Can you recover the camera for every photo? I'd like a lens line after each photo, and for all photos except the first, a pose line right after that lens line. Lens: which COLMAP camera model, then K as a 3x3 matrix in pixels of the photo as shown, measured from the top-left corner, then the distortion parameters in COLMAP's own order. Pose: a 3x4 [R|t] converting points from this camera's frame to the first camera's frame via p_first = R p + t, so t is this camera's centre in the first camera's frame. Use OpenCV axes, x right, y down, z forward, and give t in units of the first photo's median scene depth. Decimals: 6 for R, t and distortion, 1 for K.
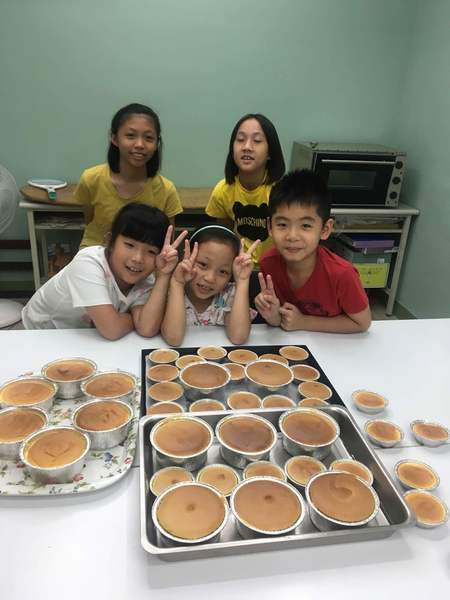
lens RADIAL K [[514.1, 0, 225.0], [0, 514.1, 300.0], [0, 0, 1]] dist [0.073395, -0.116543]
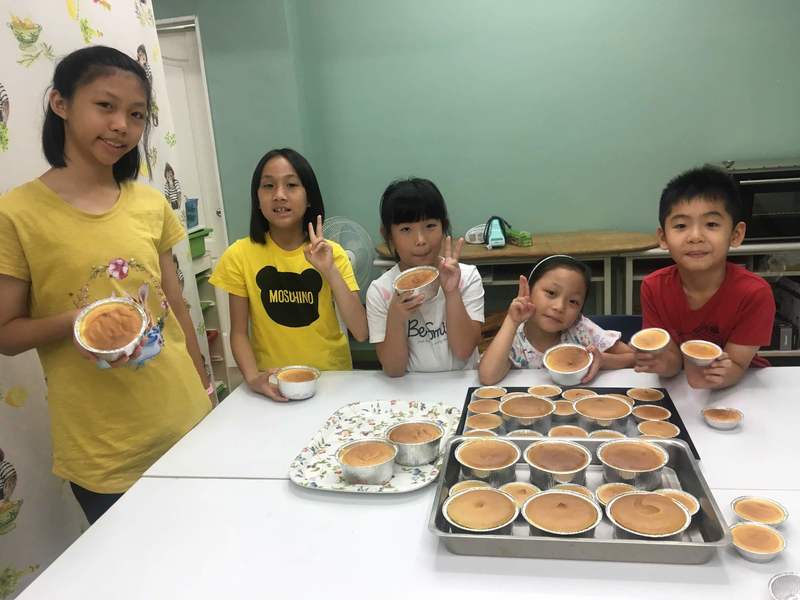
lens RADIAL K [[685.4, 0, 400.0], [0, 685.4, 300.0], [0, 0, 1]] dist [0.073395, -0.116543]
pose [[0.932436, -0.042176, -0.358864, 0.227781], [-0.010721, 0.989498, -0.144148, 0.155992], [0.361175, 0.138256, 0.922192, -0.282456]]
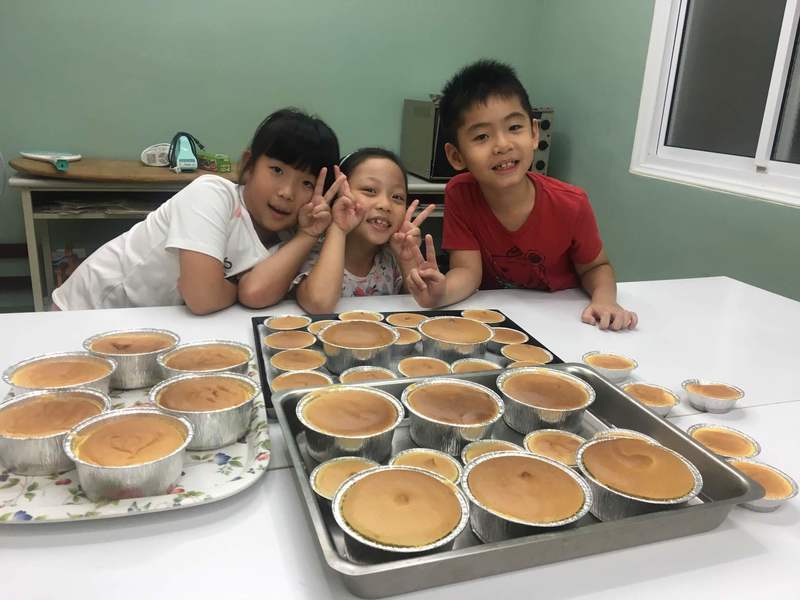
lens RADIAL K [[685.4, 0, 400.0], [0, 685.4, 300.0], [0, 0, 1]] dist [0.073395, -0.116543]
pose [[0.986502, -0.054470, 0.154423, -0.132868], [0.067964, 0.994188, -0.083491, 0.194683], [-0.148978, 0.092859, 0.984471, 0.193311]]
